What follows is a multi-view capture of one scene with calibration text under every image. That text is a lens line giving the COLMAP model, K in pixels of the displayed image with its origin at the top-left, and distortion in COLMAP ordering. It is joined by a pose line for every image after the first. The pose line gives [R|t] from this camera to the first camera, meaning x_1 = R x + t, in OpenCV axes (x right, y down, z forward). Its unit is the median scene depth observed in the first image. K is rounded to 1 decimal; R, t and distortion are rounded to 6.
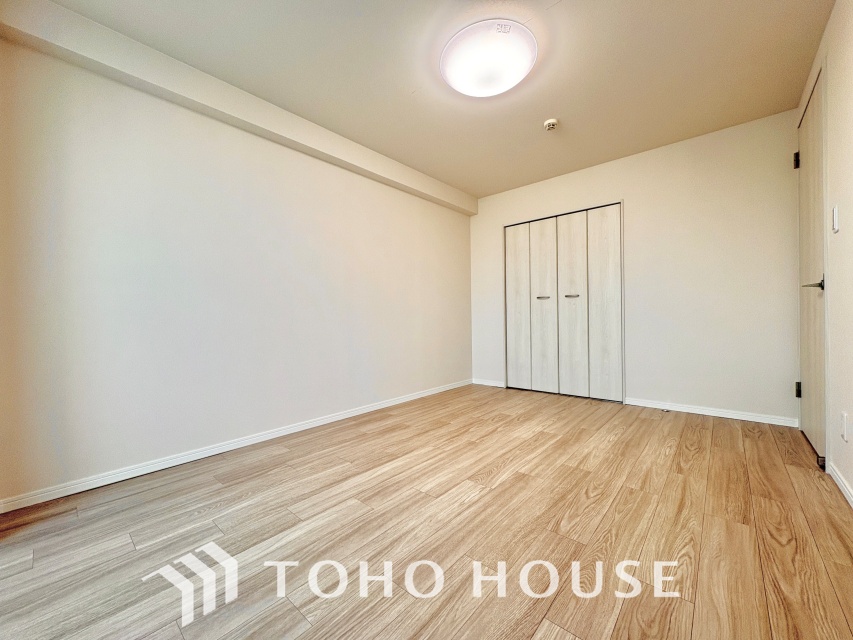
lens RADIAL K [[339.1, 0, 426.5], [0, 339.1, 320.0], [0, 0, 1]] dist [-0.000505, -0.000138]
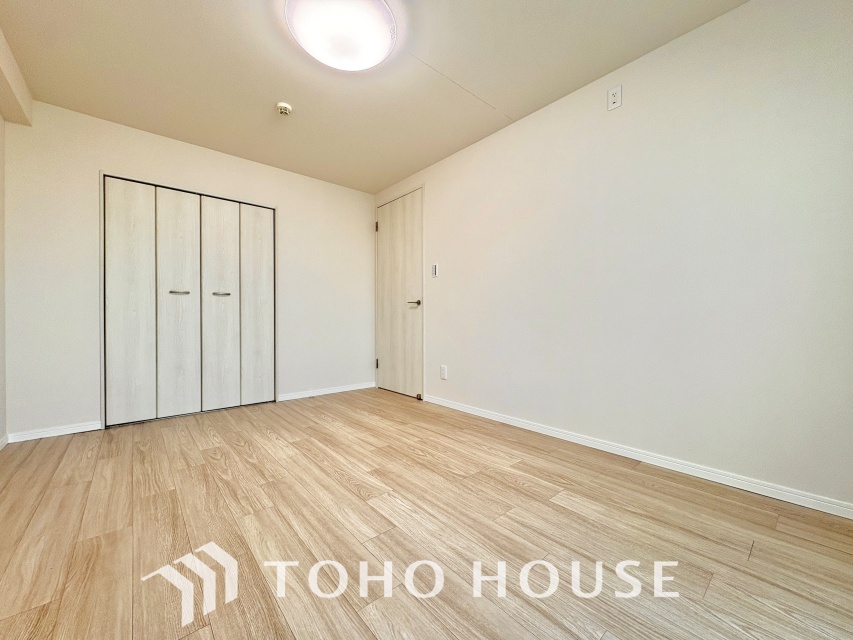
lens RADIAL K [[339.1, 0, 426.5], [0, 339.1, 320.0], [0, 0, 1]] dist [-0.000505, -0.000138]
pose [[0.134653, 0.013466, 0.990801, -0.580779], [0.004249, 0.999891, -0.014167, 0.016714], [-0.990884, 0.006118, 0.134581, 0.584002]]
